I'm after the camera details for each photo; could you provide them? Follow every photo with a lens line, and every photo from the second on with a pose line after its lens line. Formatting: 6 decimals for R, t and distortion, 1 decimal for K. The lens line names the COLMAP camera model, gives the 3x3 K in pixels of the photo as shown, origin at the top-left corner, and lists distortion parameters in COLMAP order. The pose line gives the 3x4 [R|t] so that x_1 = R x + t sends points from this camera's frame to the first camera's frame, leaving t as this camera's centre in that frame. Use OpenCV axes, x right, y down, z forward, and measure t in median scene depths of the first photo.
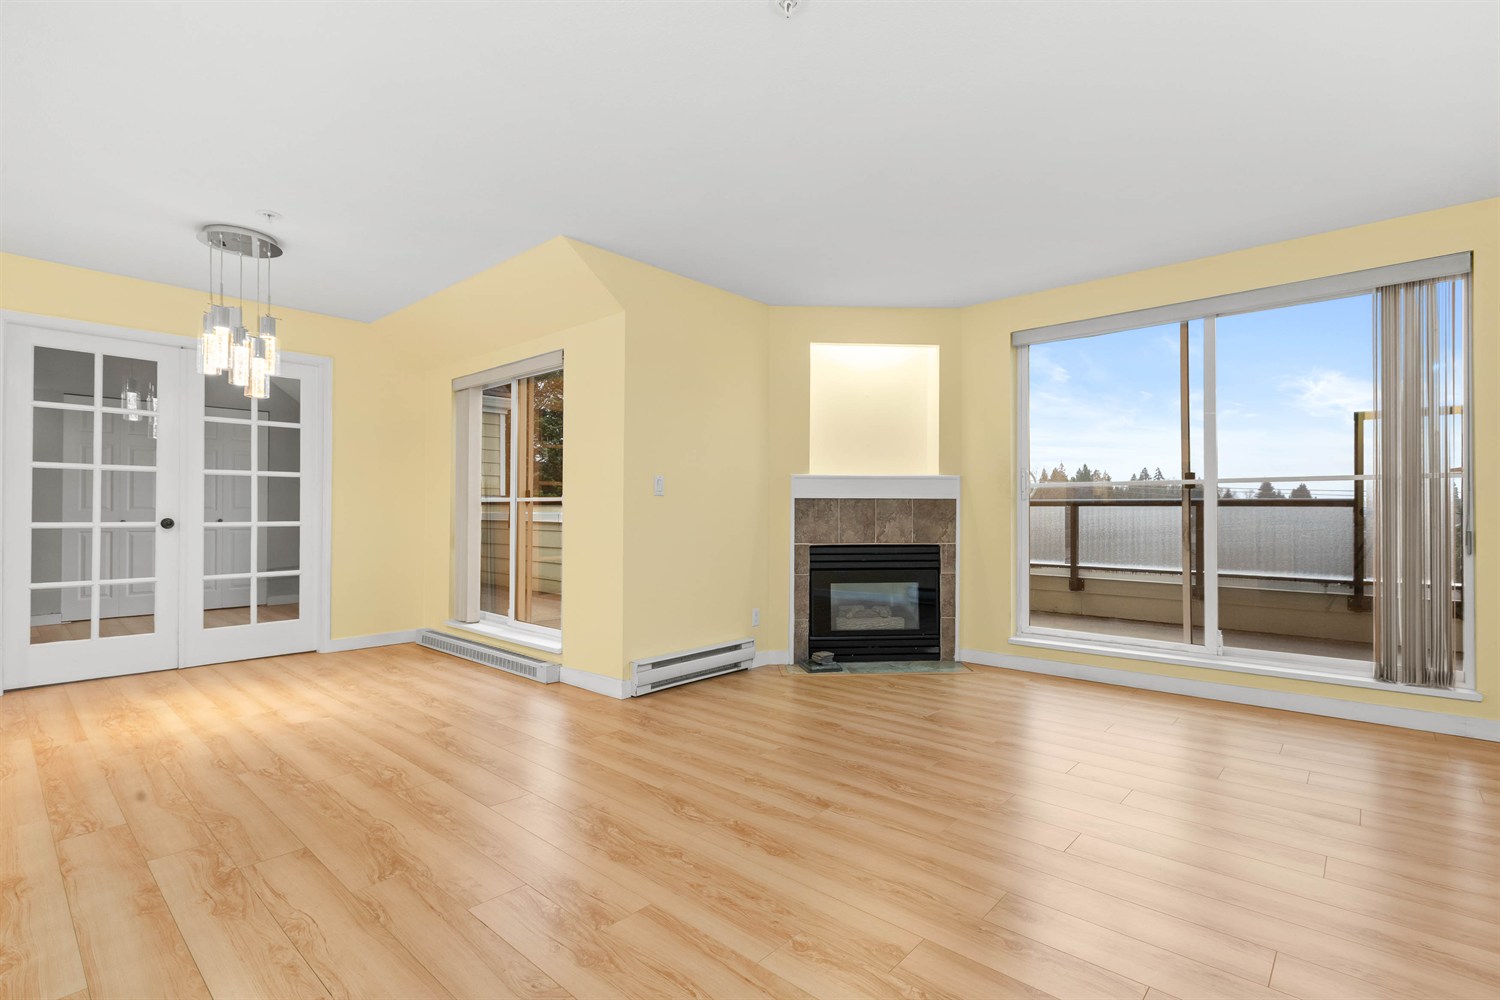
lens RADIAL K [[689.0, 0, 758.2], [0, 689.0, 507.4], [0, 0, 1]] dist [0.000690, -0.000345]
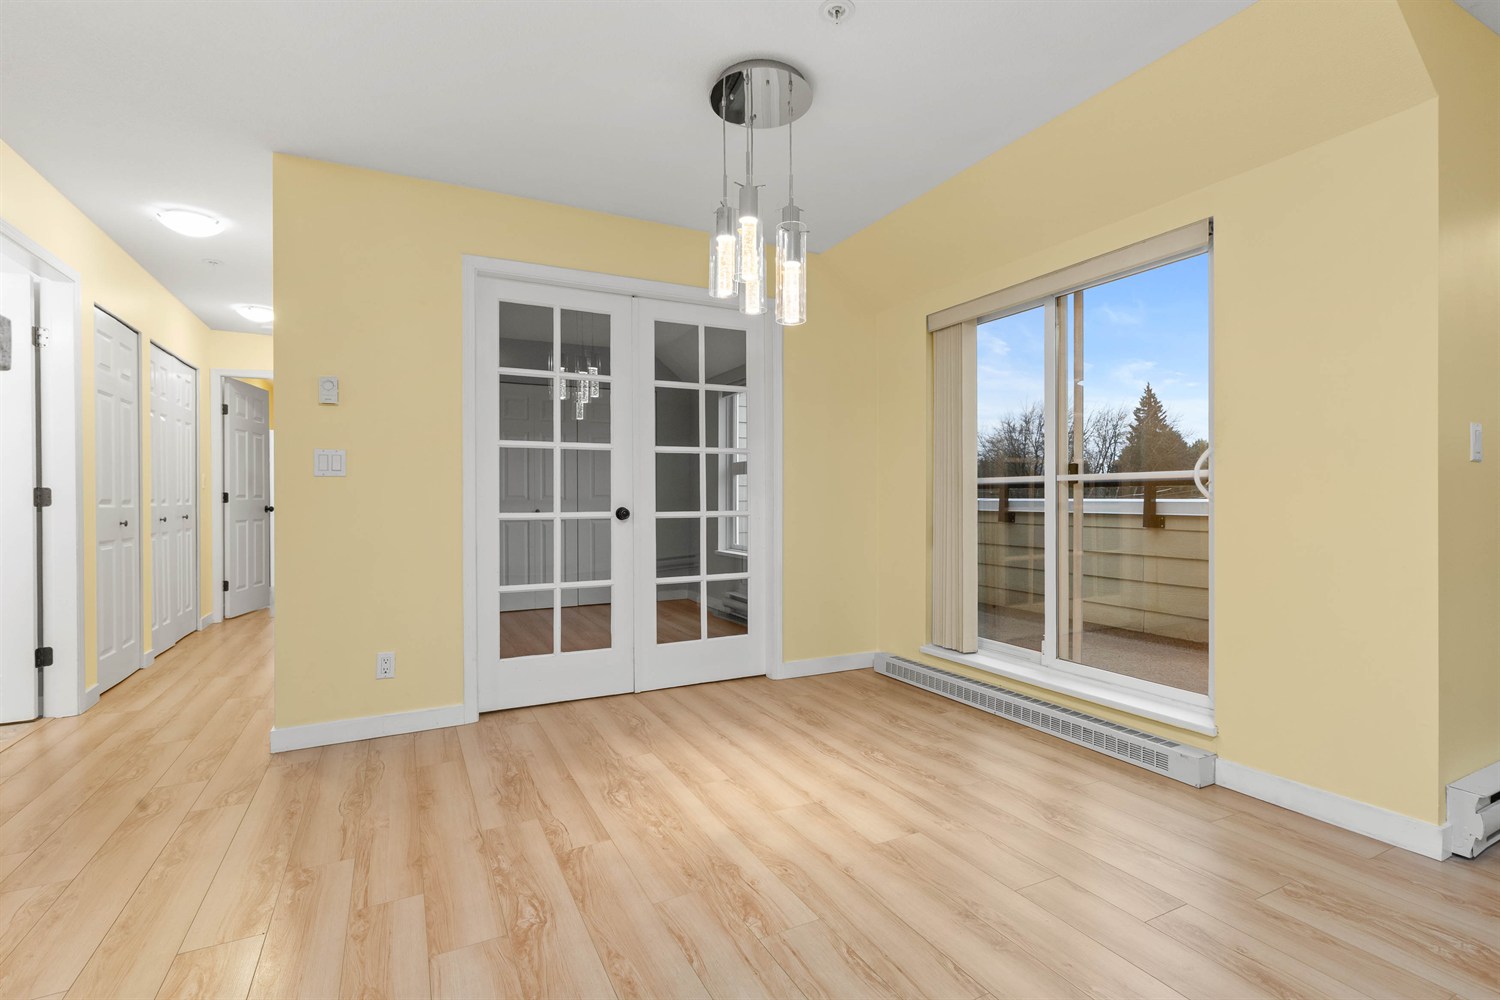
lens RADIAL K [[687.5, 0, 757.2], [0, 687.5, 500.8], [0, 0, 1]] dist [-0.001211, -0.000174]
pose [[0.934361, -0.006435, -0.356271, -0.391217], [0.008908, 0.999946, 0.005302, 0.004641], [0.356218, -0.008127, 0.934368, 0.280148]]
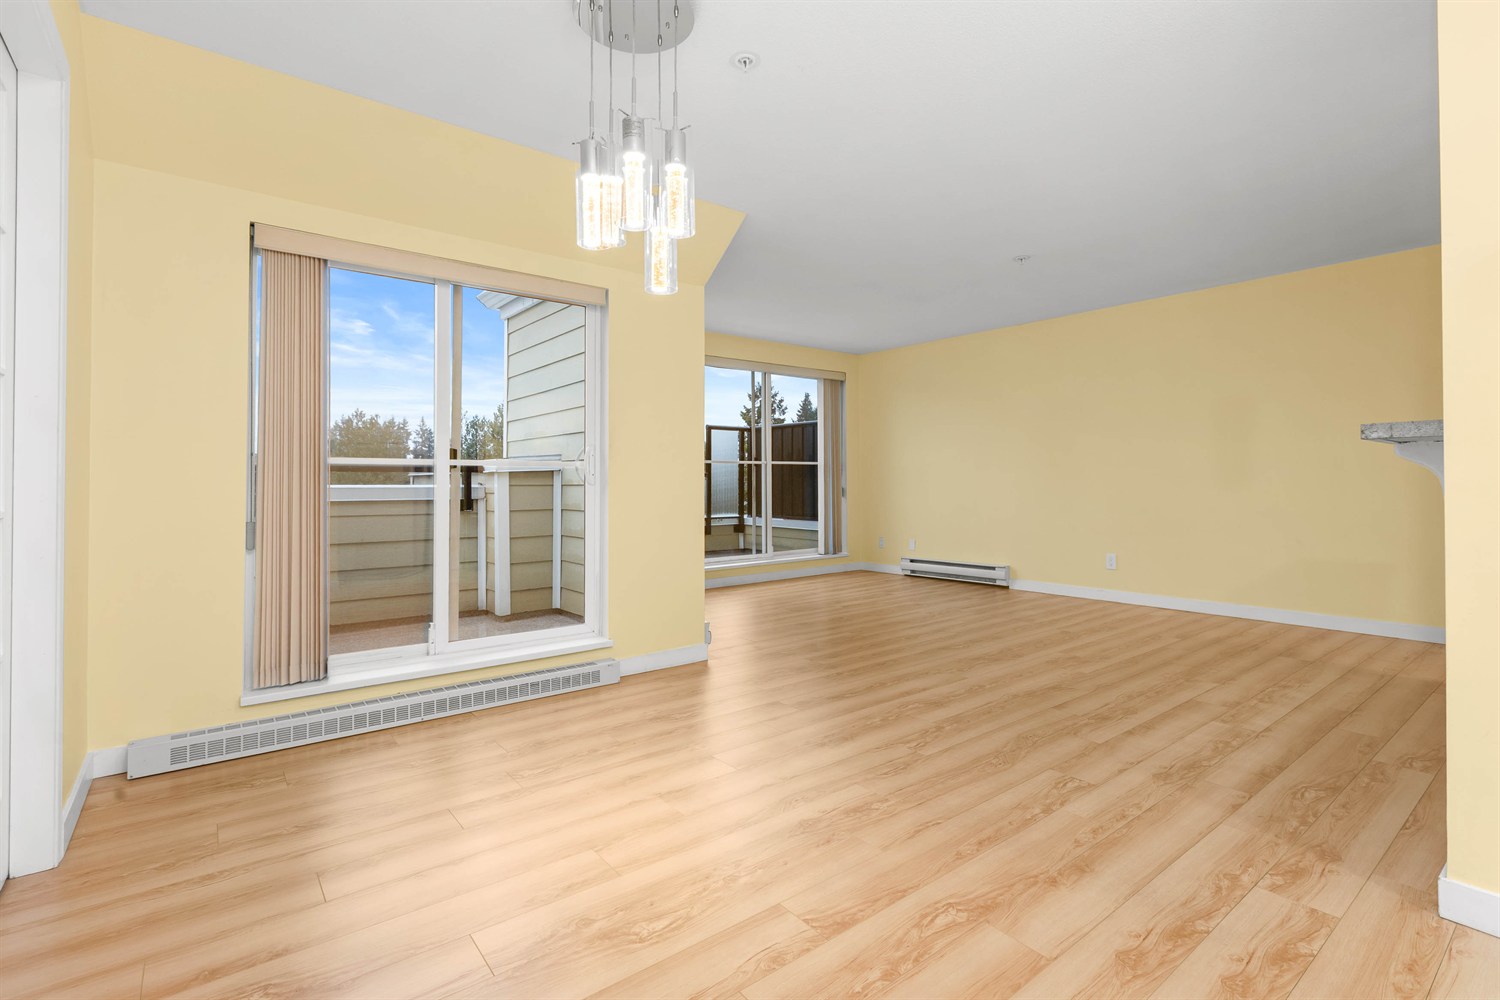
lens RADIAL K [[697.7, 0, 741.4], [0, 697.7, 478.8], [0, 0, 1]] dist [0.000313, 0.000054]
pose [[0.188917, 0.000854, 0.981993, -0.986327], [0.000184, 1.000000, -0.000905, 0.005251], [-0.981993, 0.000352, 0.188917, 0.604151]]
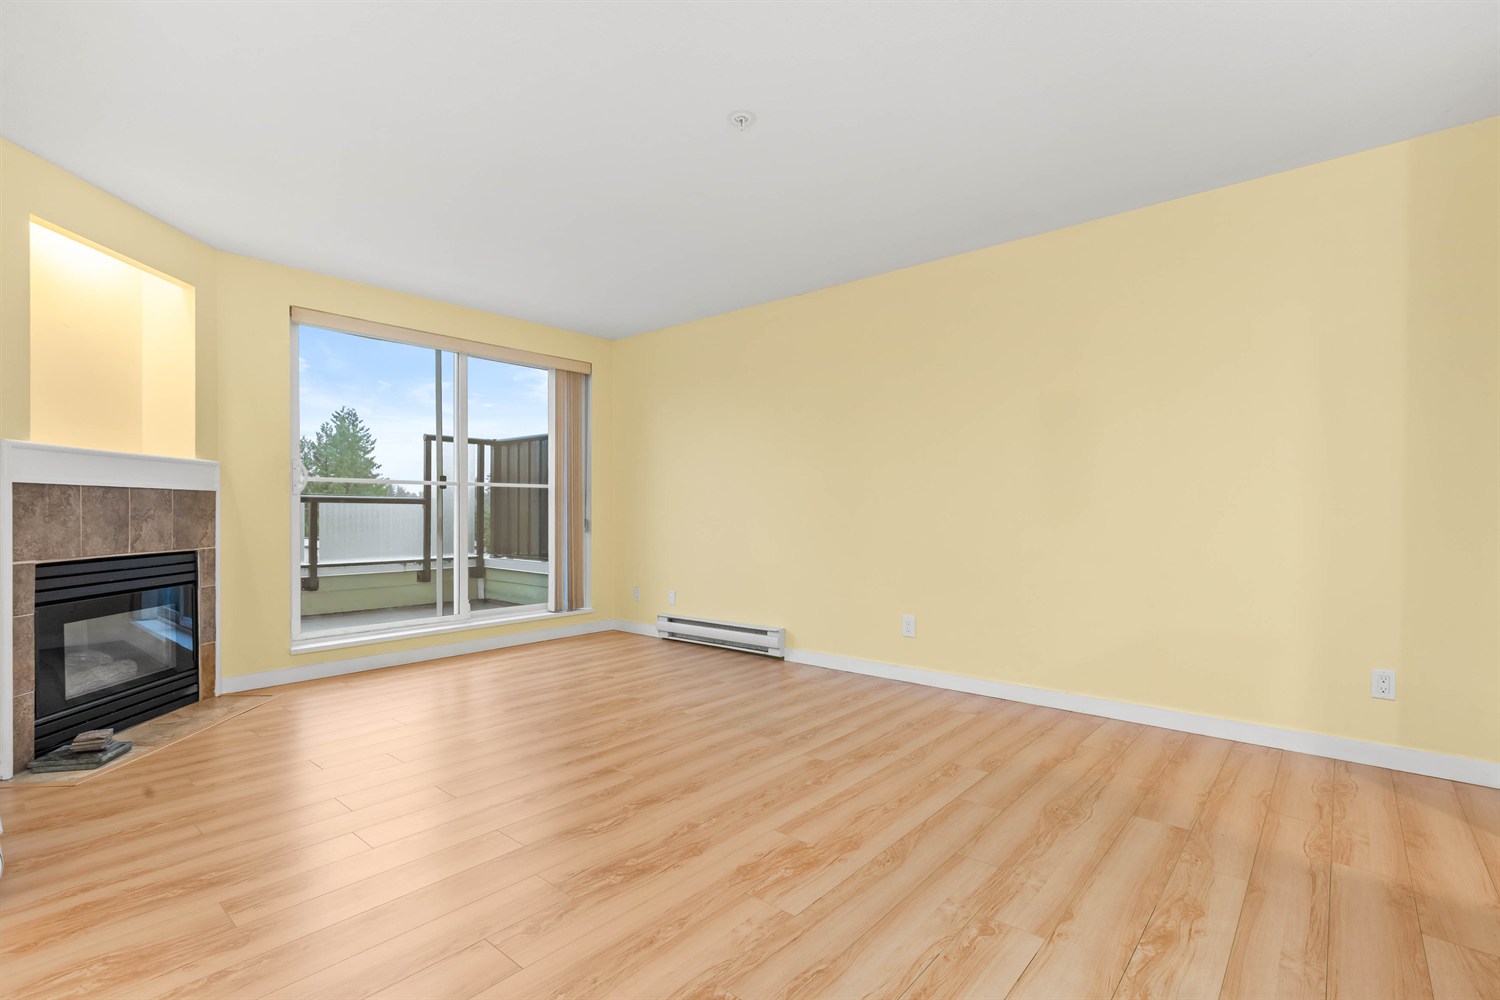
lens RADIAL K [[691.7, 0, 747.4], [0, 691.7, 513.1], [0, 0, 1]] dist [0.002129, 0.000474]
pose [[-0.002064, -0.005316, 0.999984, -0.517305], [-0.005501, 0.999971, 0.005304, 0.005438], [-0.999983, -0.005490, -0.002093, 0.400272]]
